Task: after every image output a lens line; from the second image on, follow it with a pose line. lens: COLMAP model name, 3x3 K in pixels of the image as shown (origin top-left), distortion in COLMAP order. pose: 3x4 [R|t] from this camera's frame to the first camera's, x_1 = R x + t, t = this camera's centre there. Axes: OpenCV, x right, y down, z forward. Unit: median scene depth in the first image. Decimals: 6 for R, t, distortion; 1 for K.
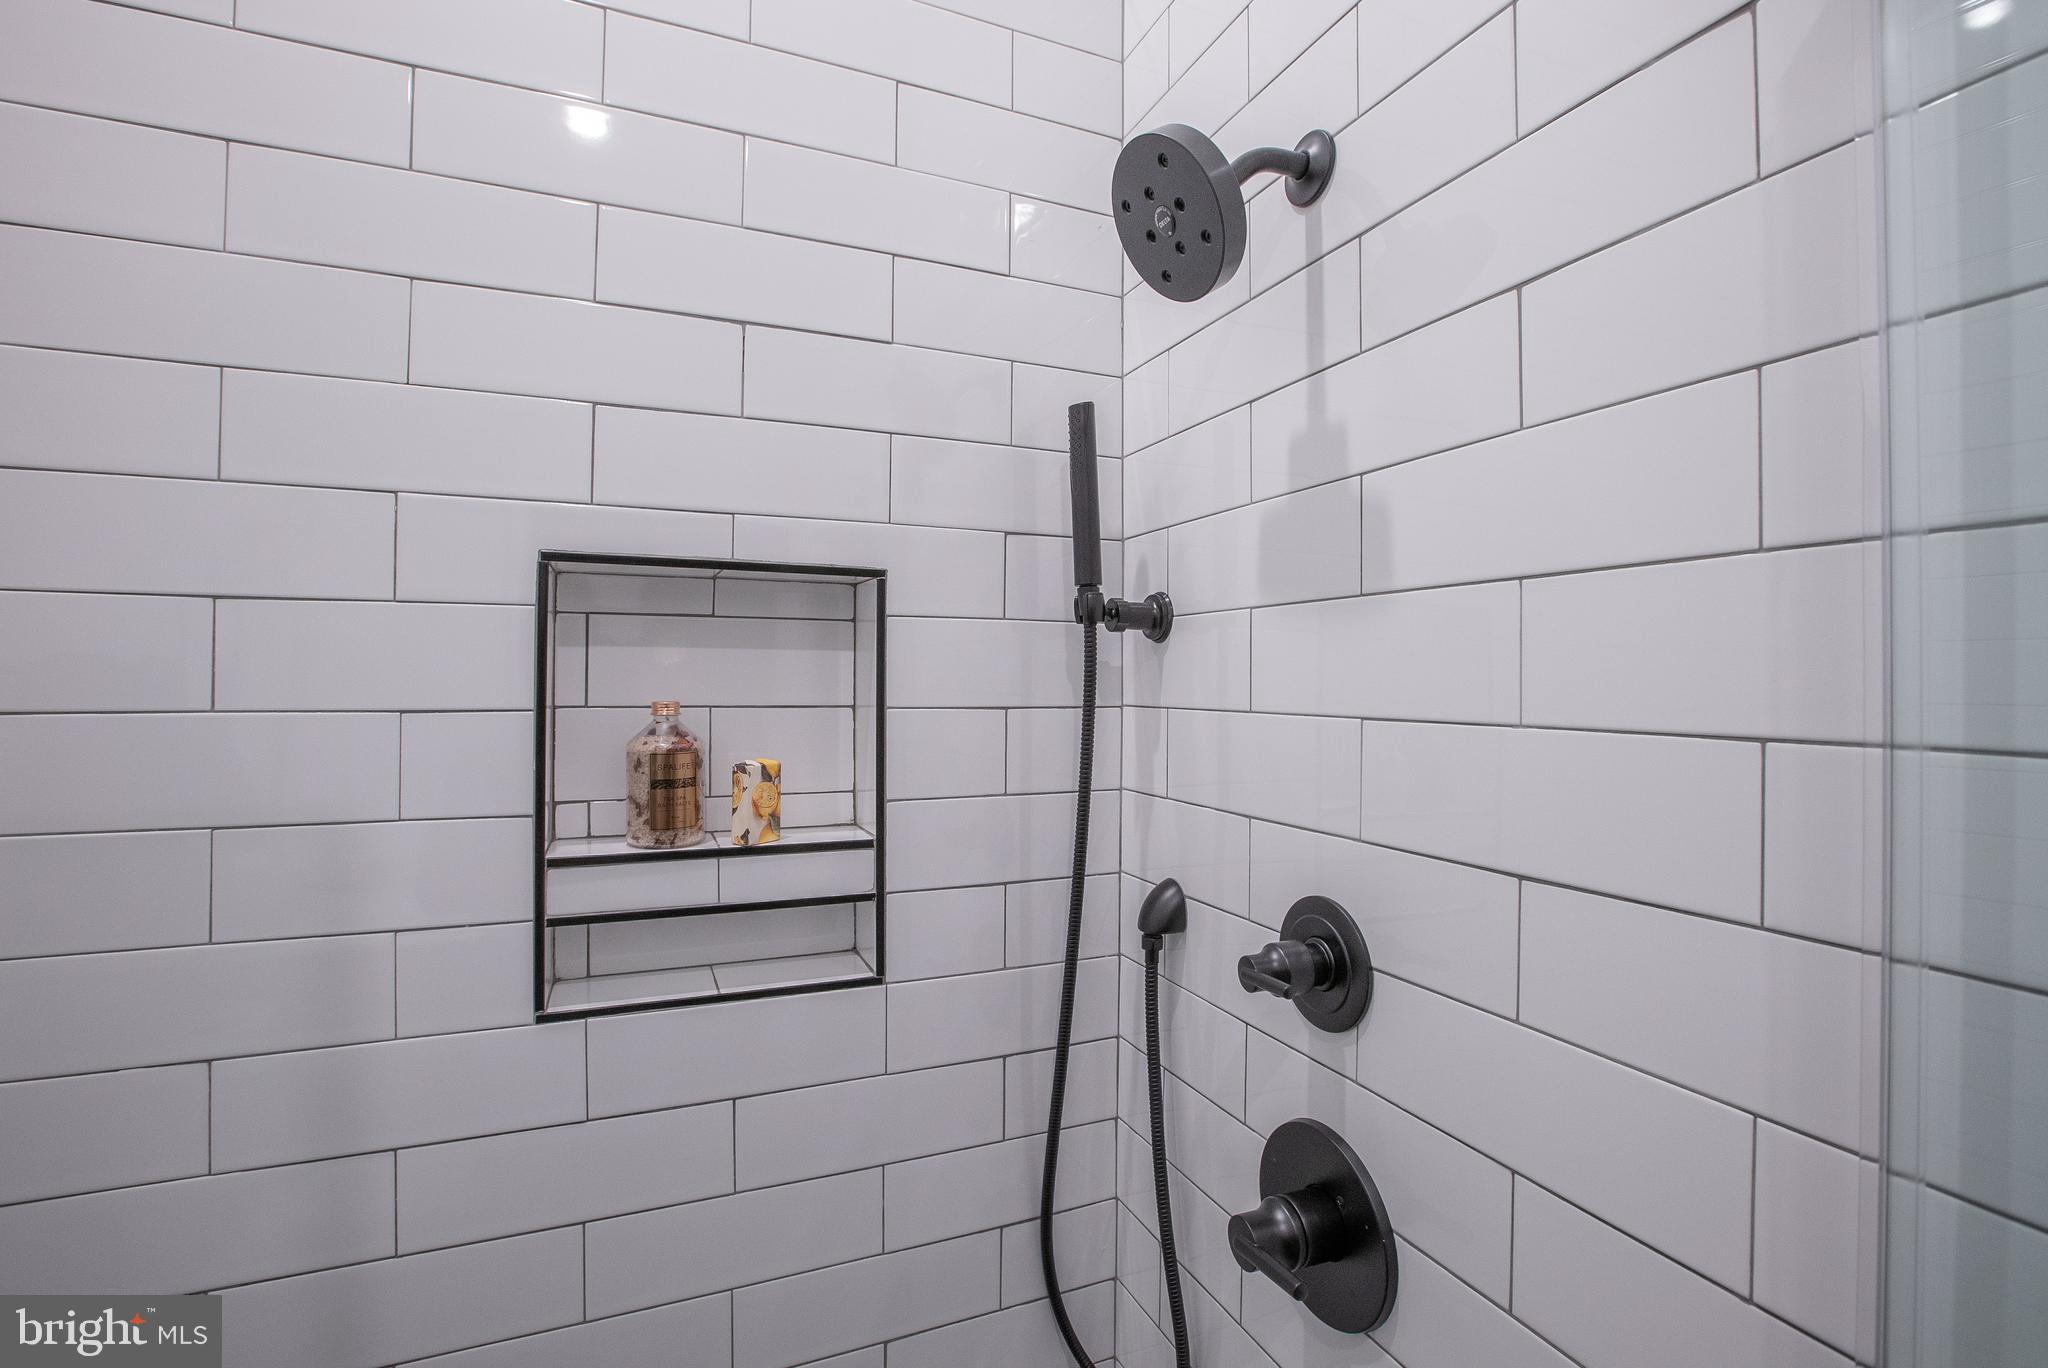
lens RADIAL K [[949.0, 0, 1018.0], [0, 949.0, 677.9], [0, 0, 1]] dist [-0.064585, 0.023015]
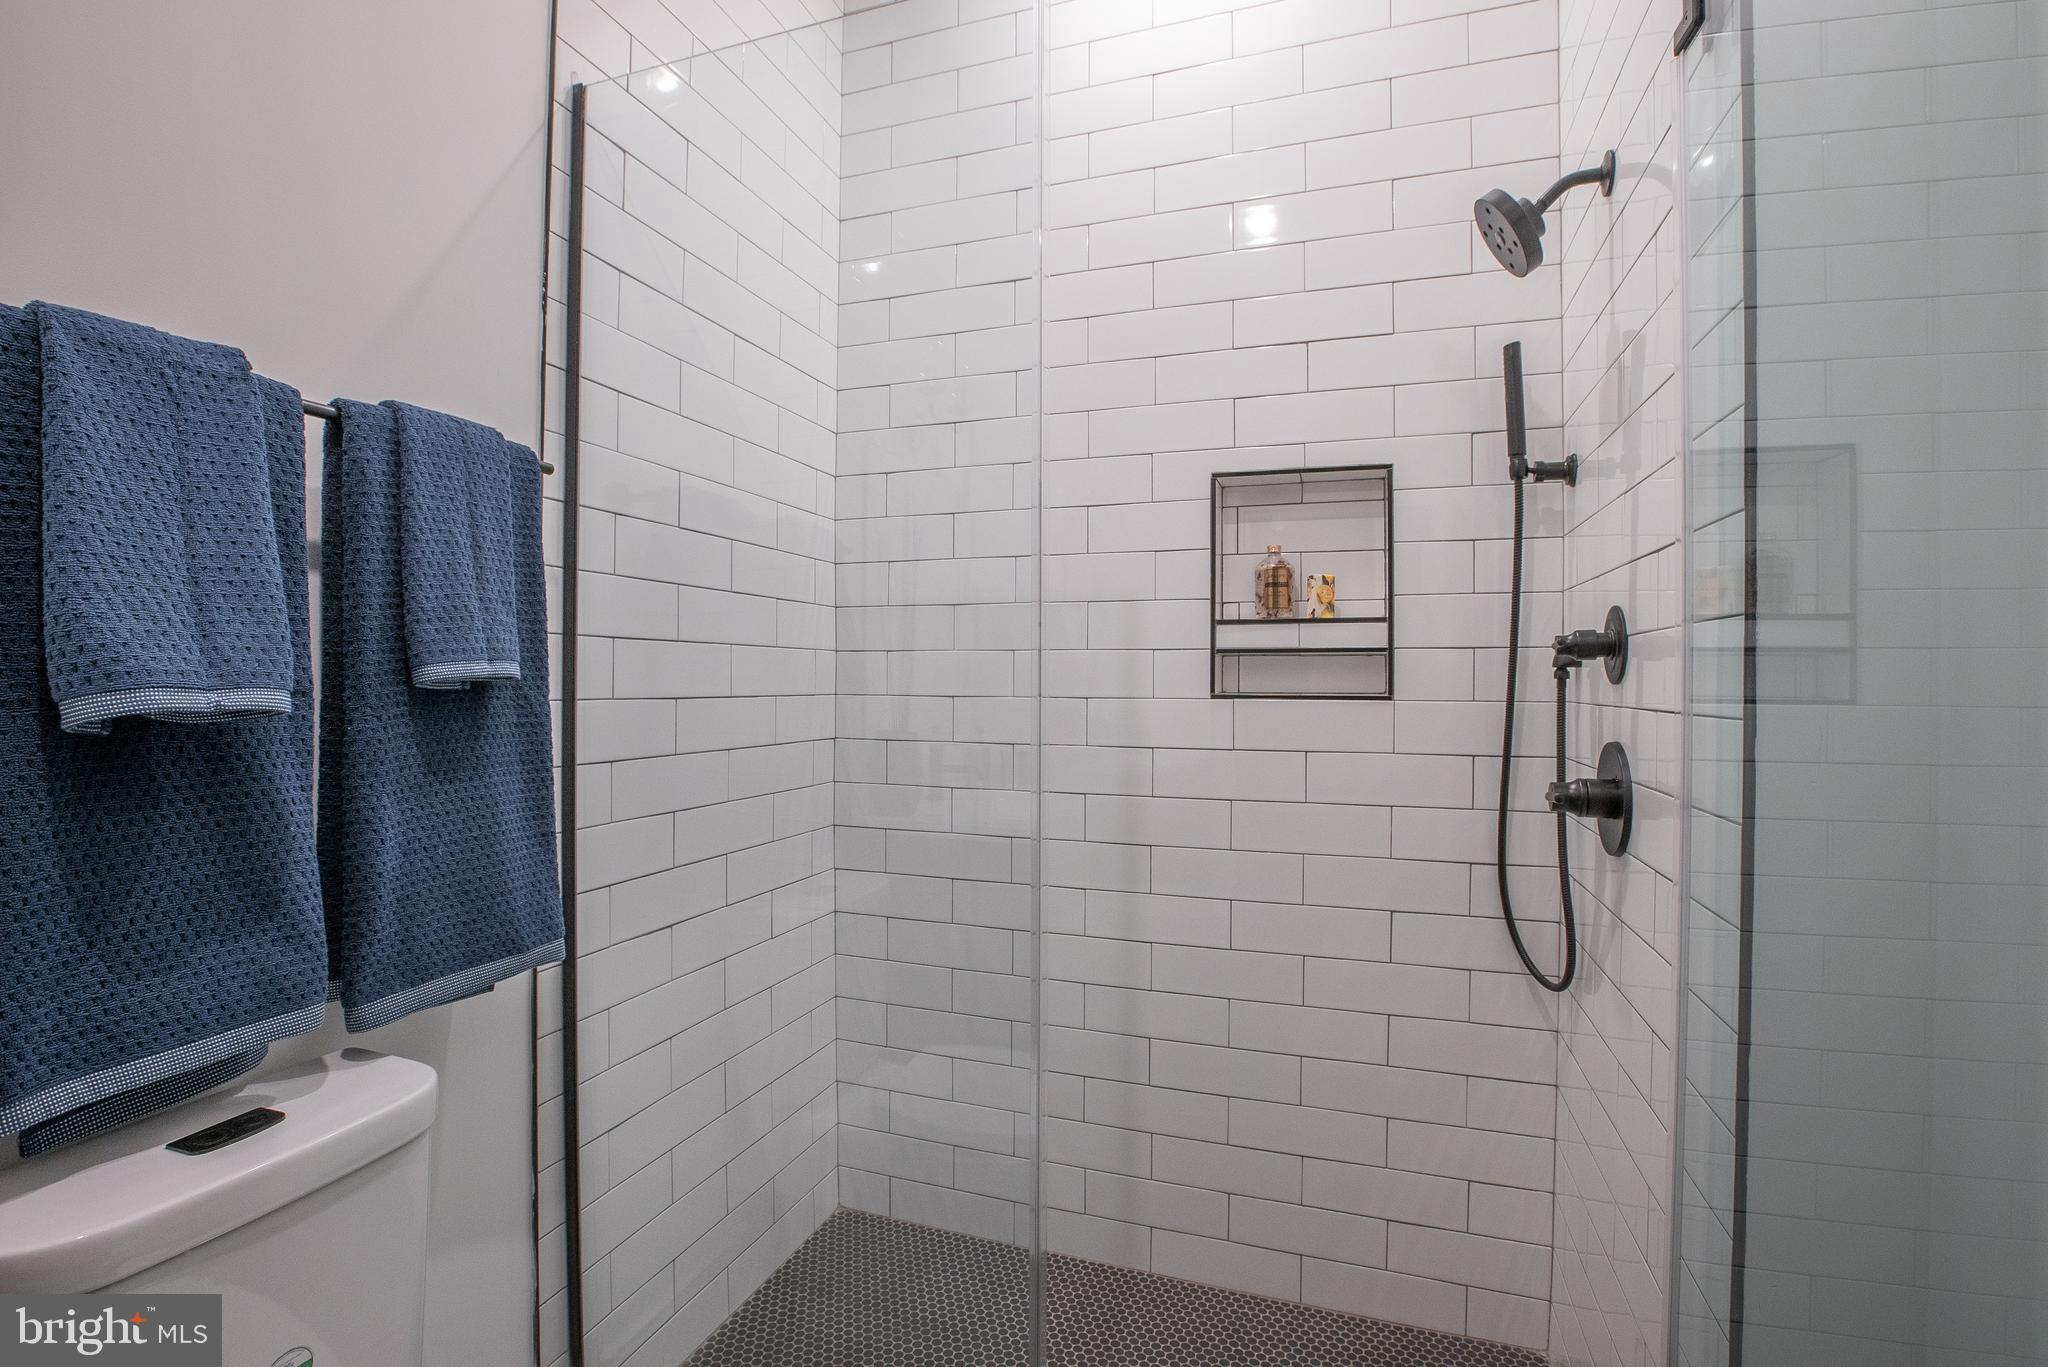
lens RADIAL K [[949.0, 0, 1018.0], [0, 949.0, 677.4], [0, 0, 1]] dist [-0.064585, 0.023015]
pose [[0.741366, -0.005341, -0.671080, 0.520186], [0.003200, 0.999985, -0.004423, 0.293002], [0.671094, 0.001132, 0.741372, -0.770226]]
